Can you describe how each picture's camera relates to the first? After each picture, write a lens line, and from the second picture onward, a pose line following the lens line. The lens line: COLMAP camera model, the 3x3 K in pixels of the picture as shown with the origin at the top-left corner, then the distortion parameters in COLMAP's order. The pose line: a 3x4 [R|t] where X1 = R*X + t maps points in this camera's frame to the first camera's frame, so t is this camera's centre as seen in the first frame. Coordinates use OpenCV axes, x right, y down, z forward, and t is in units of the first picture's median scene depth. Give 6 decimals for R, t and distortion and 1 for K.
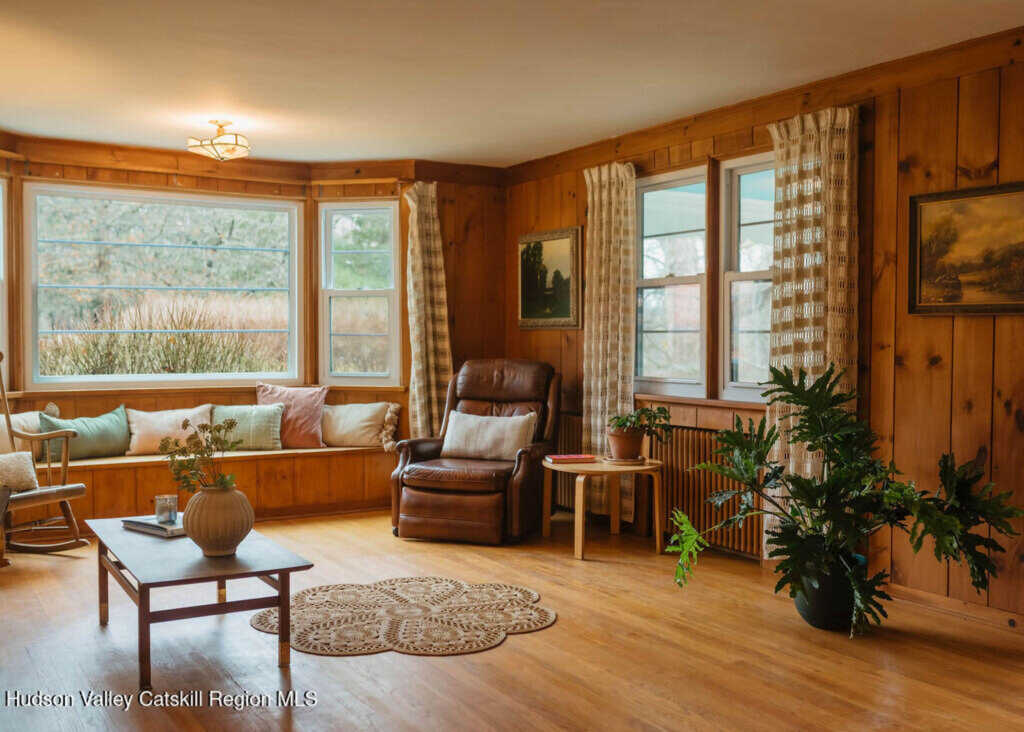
lens RADIAL K [[1108.2, 0, 512.0], [0, 1108.2, 366.0], [0, 0, 1]] dist [0.000200, 0.006083]
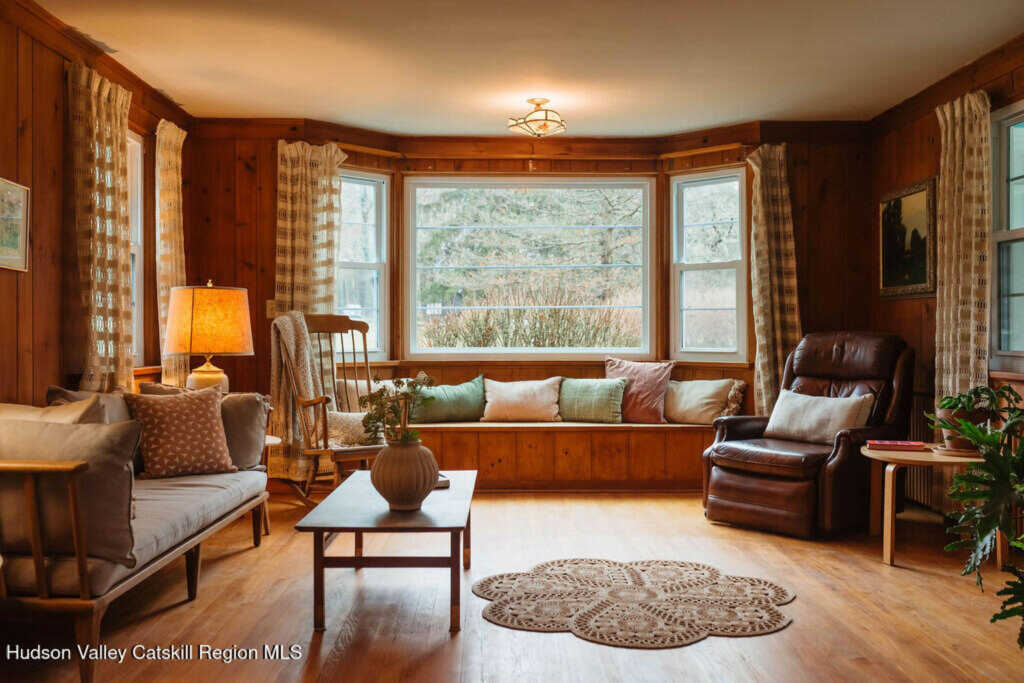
lens RADIAL K [[1012.1, 0, 512.0], [0, 1012.1, 341.5], [0, 0, 1]] dist [0.001802, -0.007768]
pose [[0.850277, 0.000758, -0.526335, 0.191007], [-0.014328, 0.999662, -0.021707, 0.022963], [0.526141, 0.025999, 0.850000, 0.167926]]
